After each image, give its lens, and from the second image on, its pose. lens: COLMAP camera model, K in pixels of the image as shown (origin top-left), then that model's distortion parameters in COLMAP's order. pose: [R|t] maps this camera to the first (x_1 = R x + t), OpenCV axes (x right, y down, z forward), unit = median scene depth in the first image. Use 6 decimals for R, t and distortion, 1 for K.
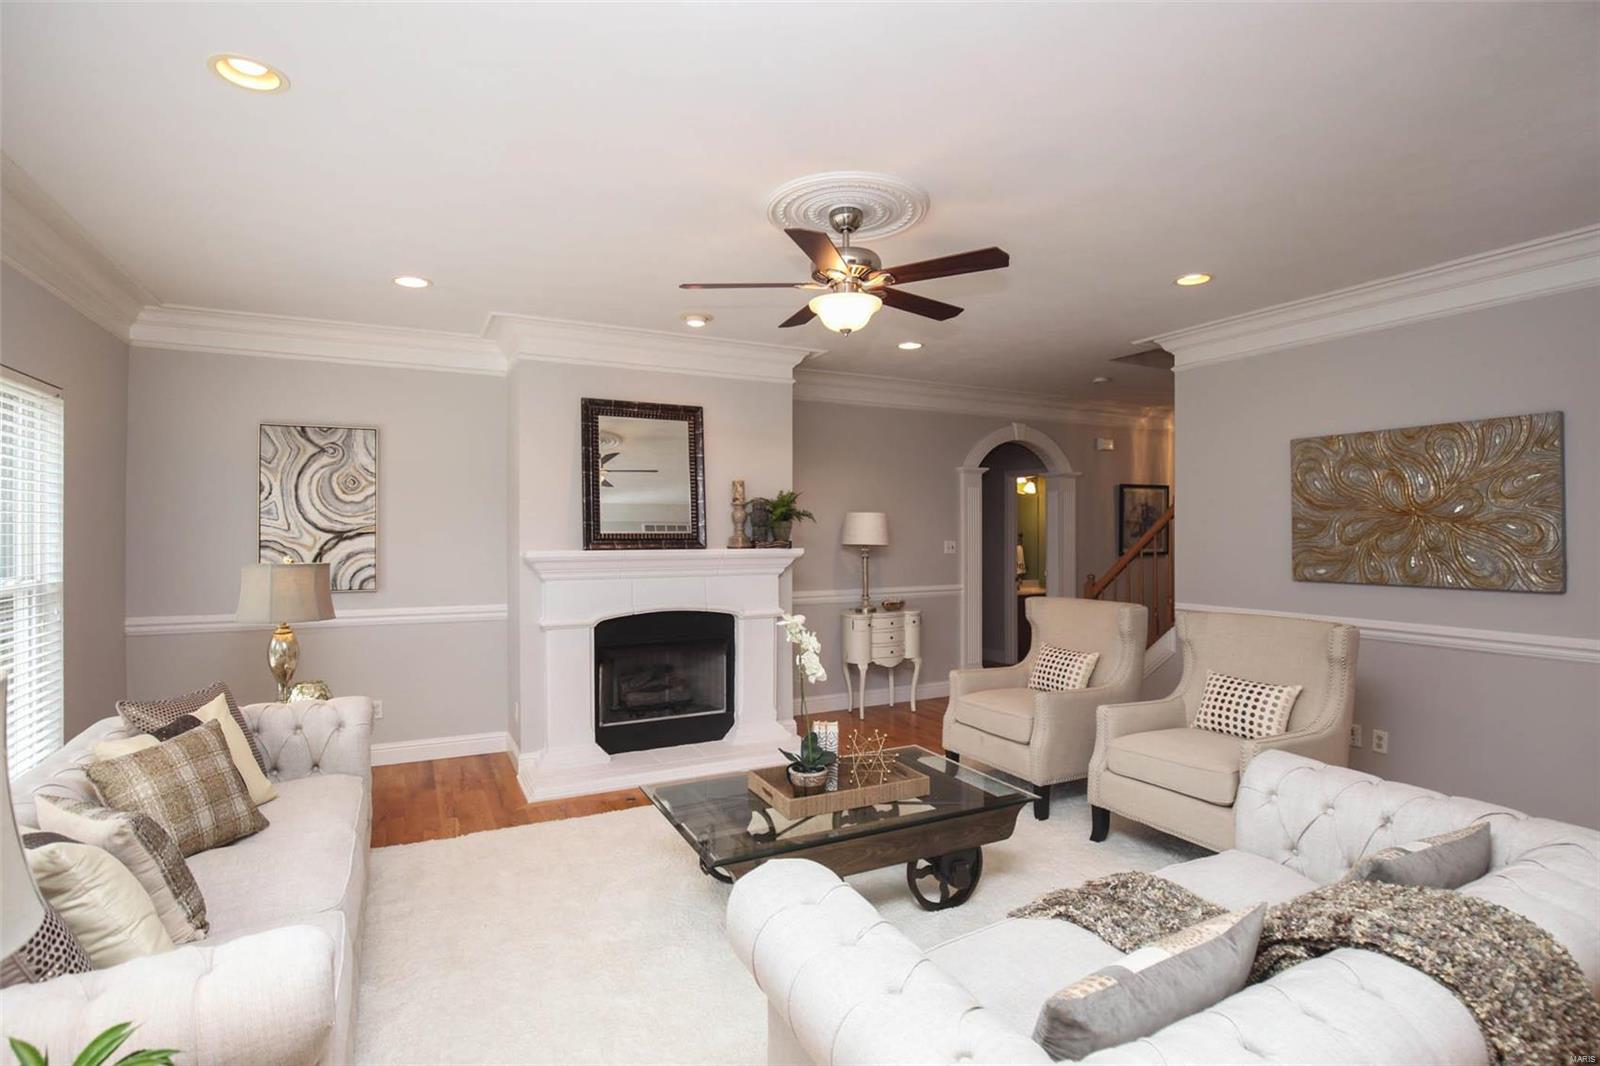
lens RADIAL K [[762.8, 0, 775.0], [0, 762.8, 528.9], [0, 0, 1]] dist [-0.017667, -0.000470]
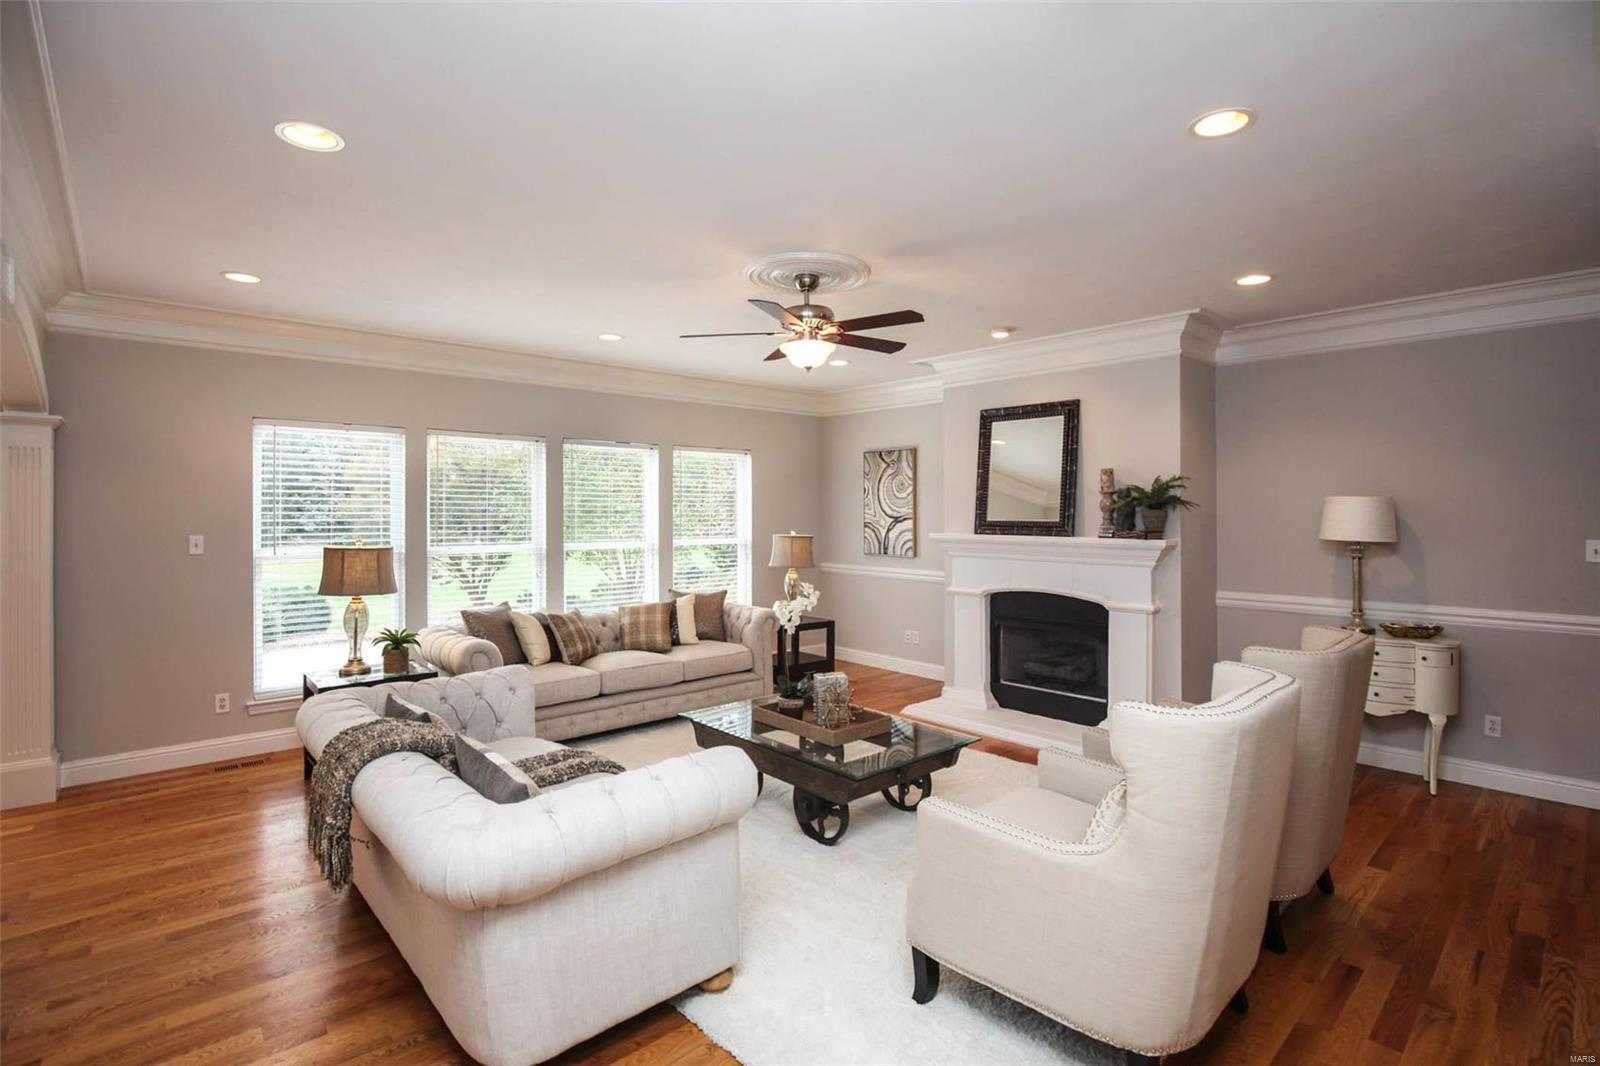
lens RADIAL K [[762.8, 0, 791.8], [0, 762.8, 517.5], [0, 0, 1]] dist [-0.017667, -0.000470]
pose [[0.268730, 0.009293, -0.963171, 0.840900], [0.005202, 0.999925, 0.011099, -0.014127], [0.963201, -0.007993, 0.268662, 0.368371]]
